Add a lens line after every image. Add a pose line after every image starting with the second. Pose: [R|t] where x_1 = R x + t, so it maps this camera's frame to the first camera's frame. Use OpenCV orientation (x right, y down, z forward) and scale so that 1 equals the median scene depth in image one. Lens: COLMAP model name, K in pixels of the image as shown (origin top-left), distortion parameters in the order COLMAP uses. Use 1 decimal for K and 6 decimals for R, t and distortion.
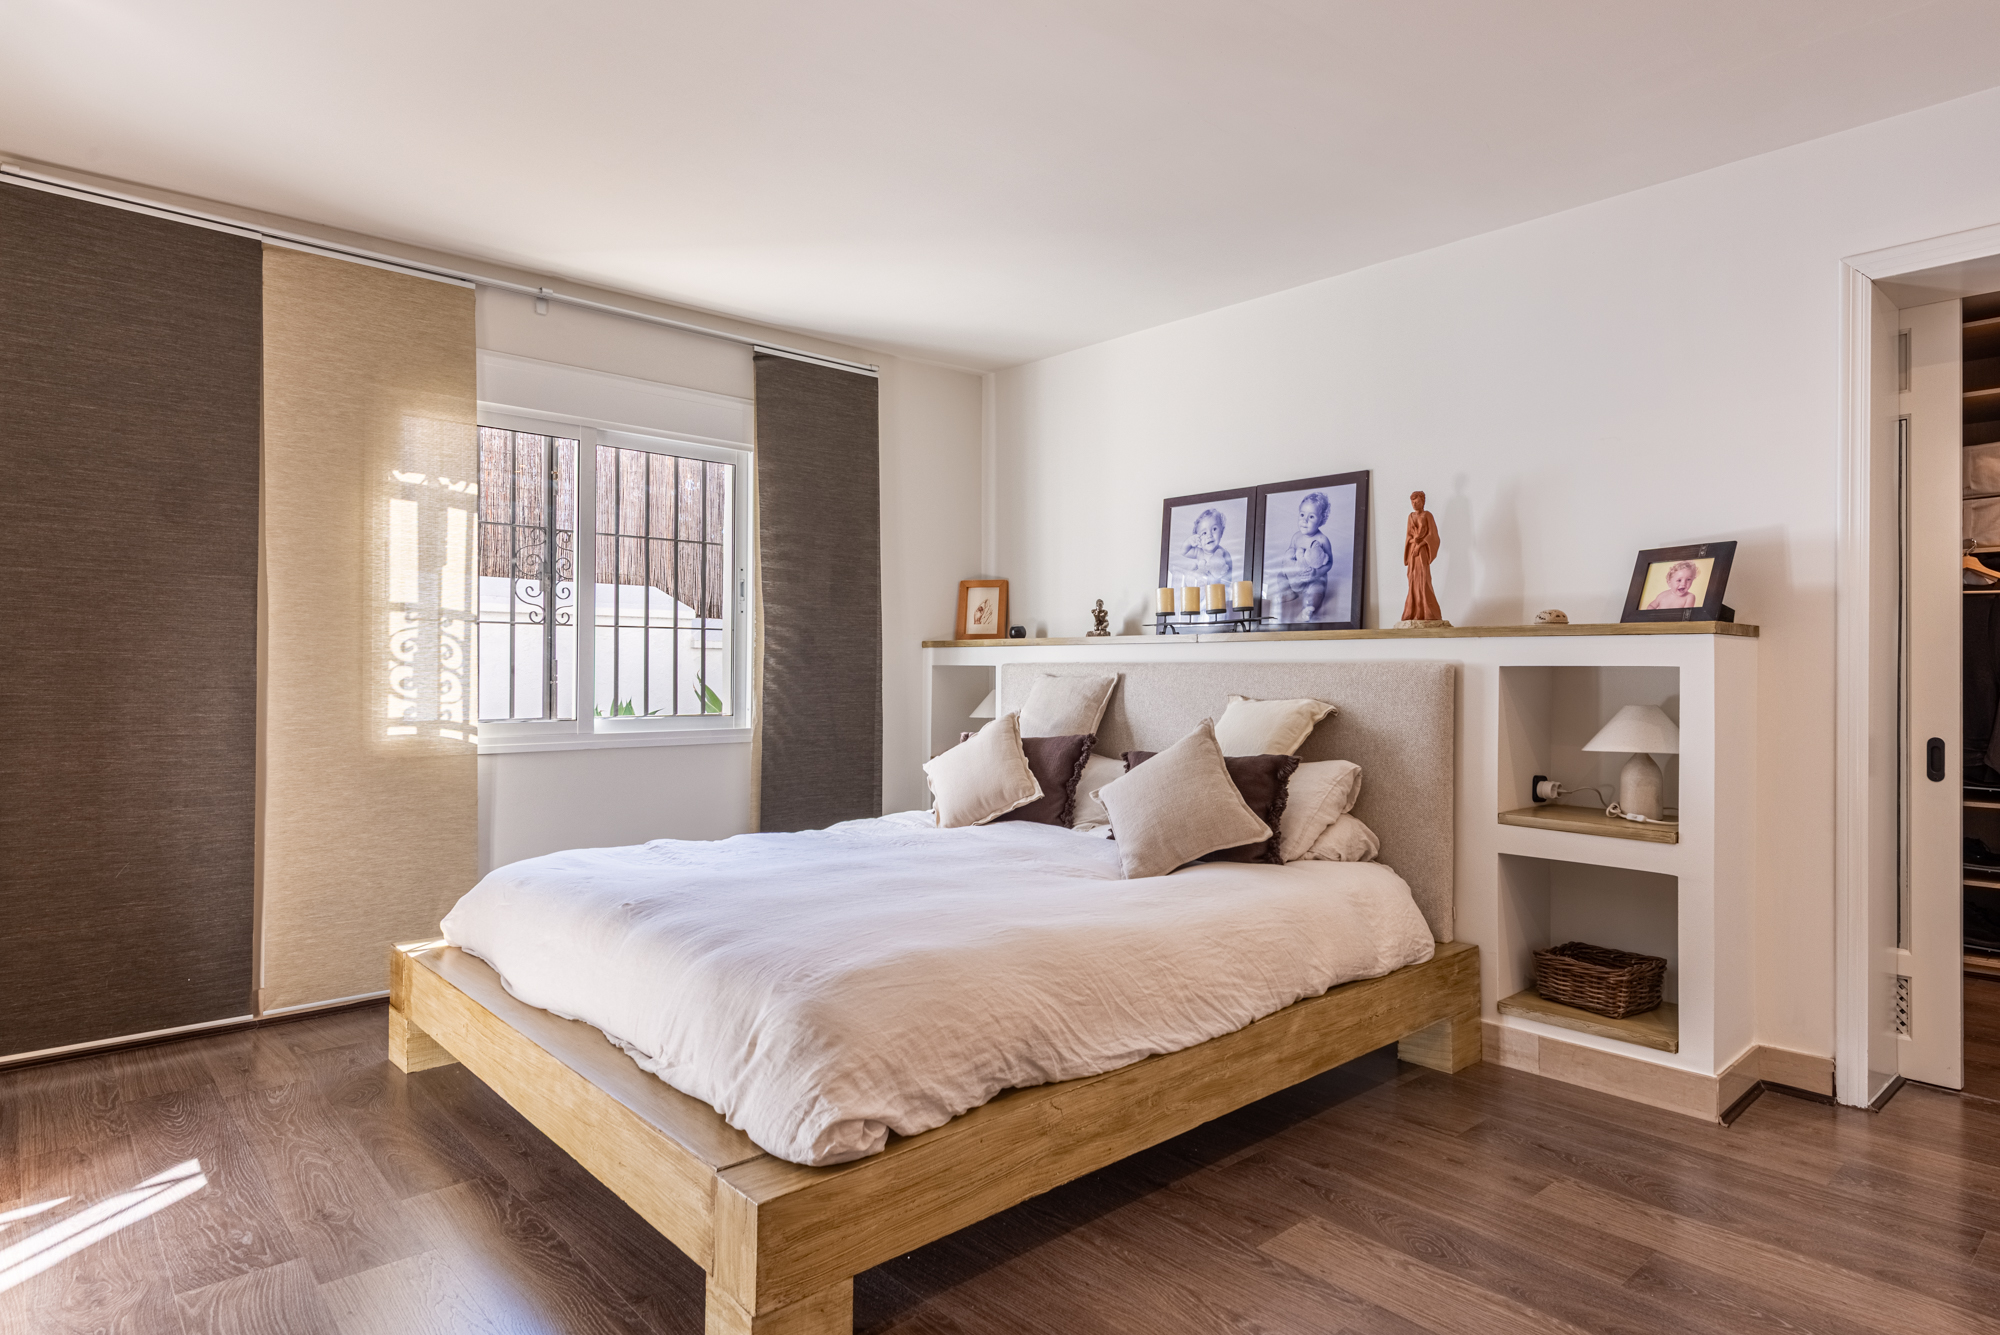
lens RADIAL K [[1109.3, 0, 1065.8], [0, 1109.3, 667.0], [0, 0, 1]] dist [-0.002184, -0.001935]
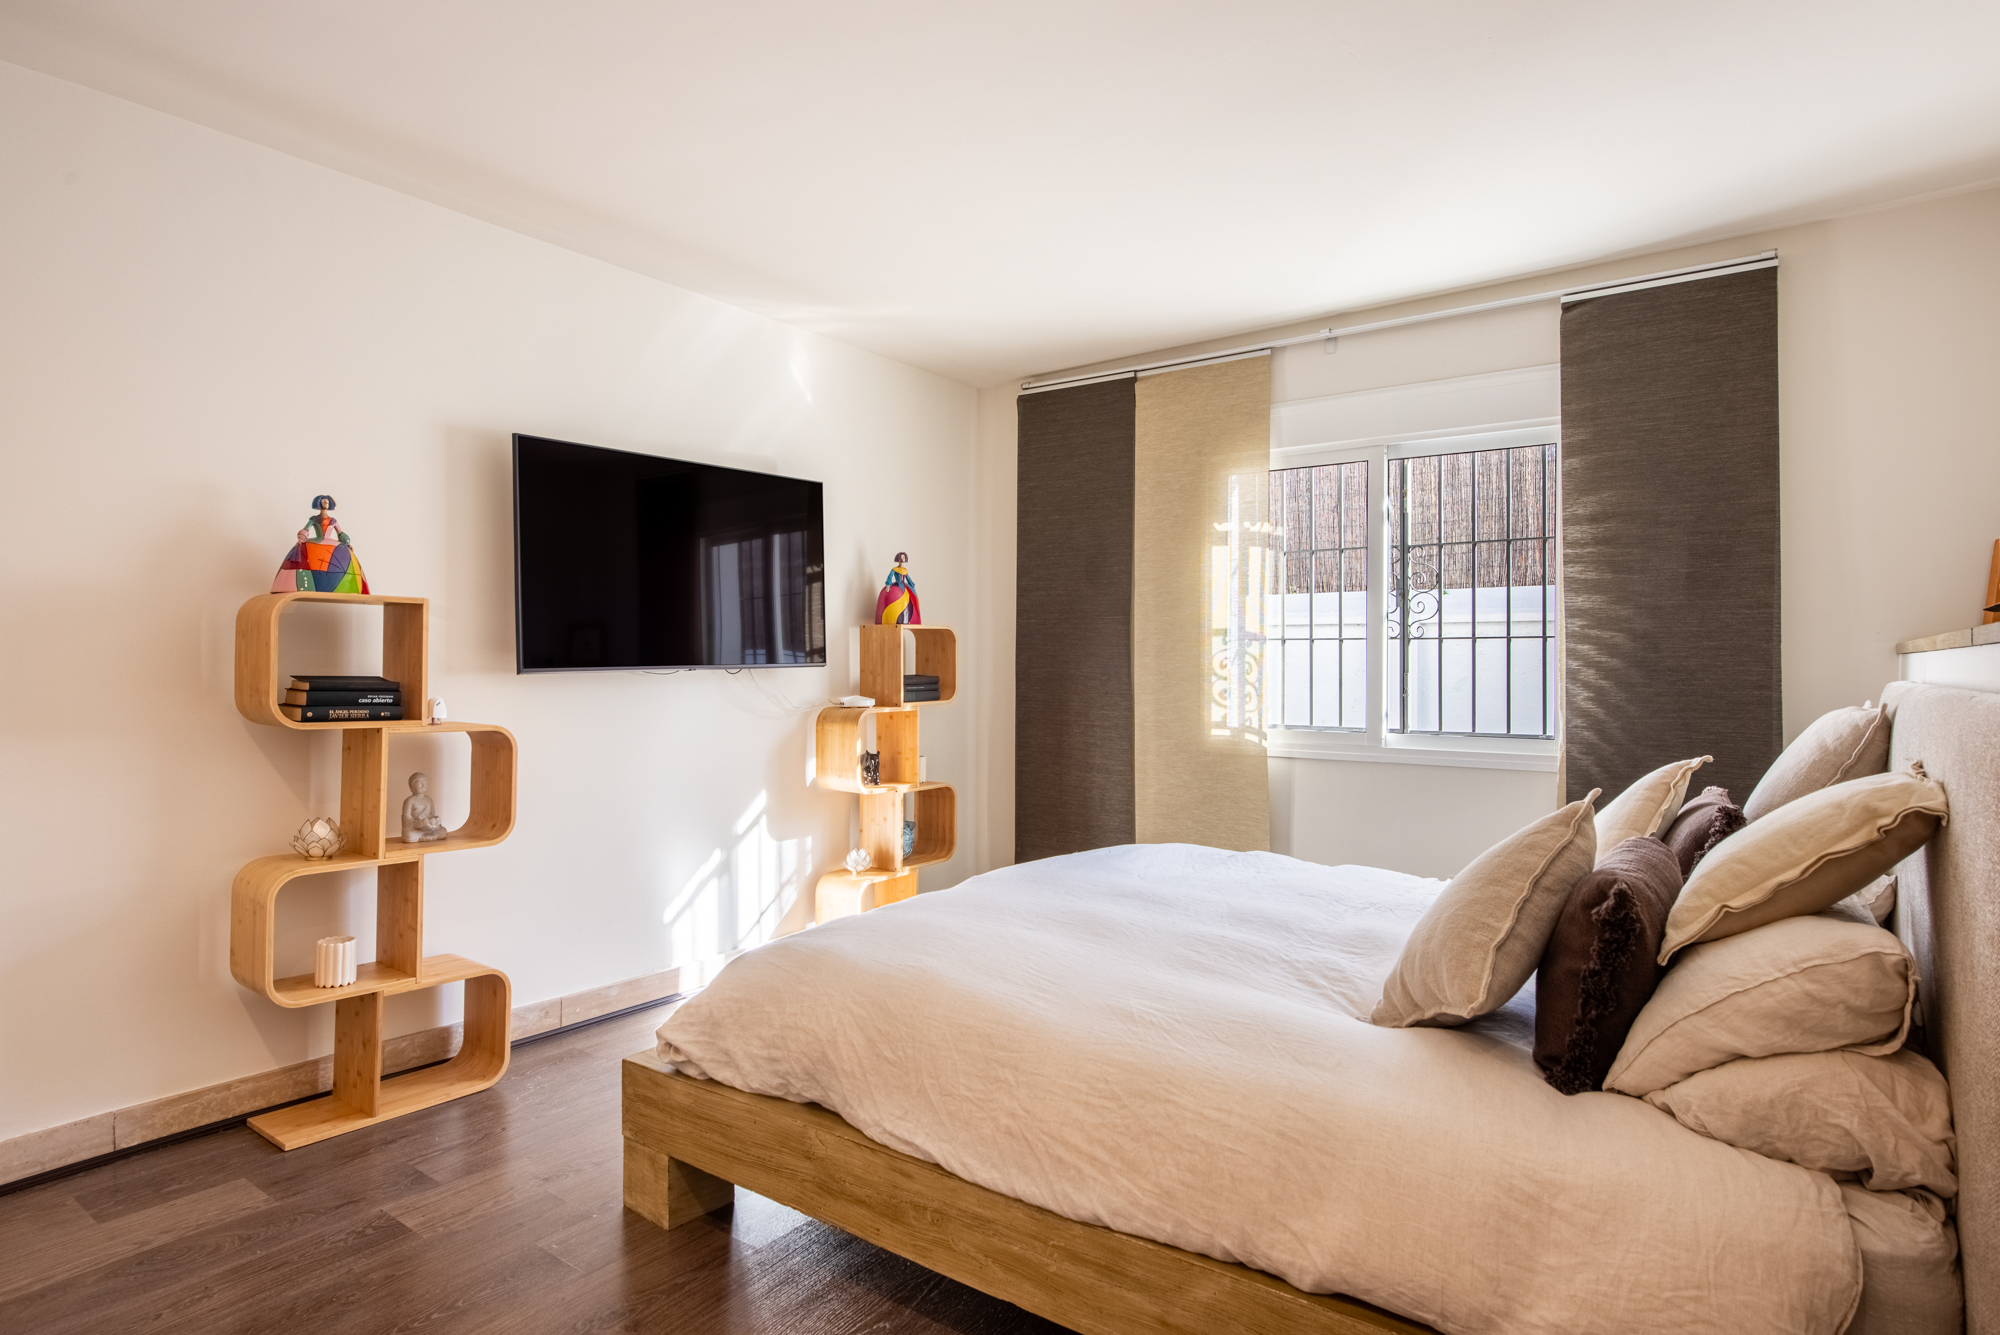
lens RADIAL K [[1109.3, 0, 1065.8], [0, 1109.3, 667.0], [0, 0, 1]] dist [-0.002184, -0.001935]
pose [[0.184473, 0.000446, -0.982837, 0.583115], [0.002102, 0.999997, 0.000849, -0.016458], [0.982835, -0.002223, 0.184472, 0.597086]]
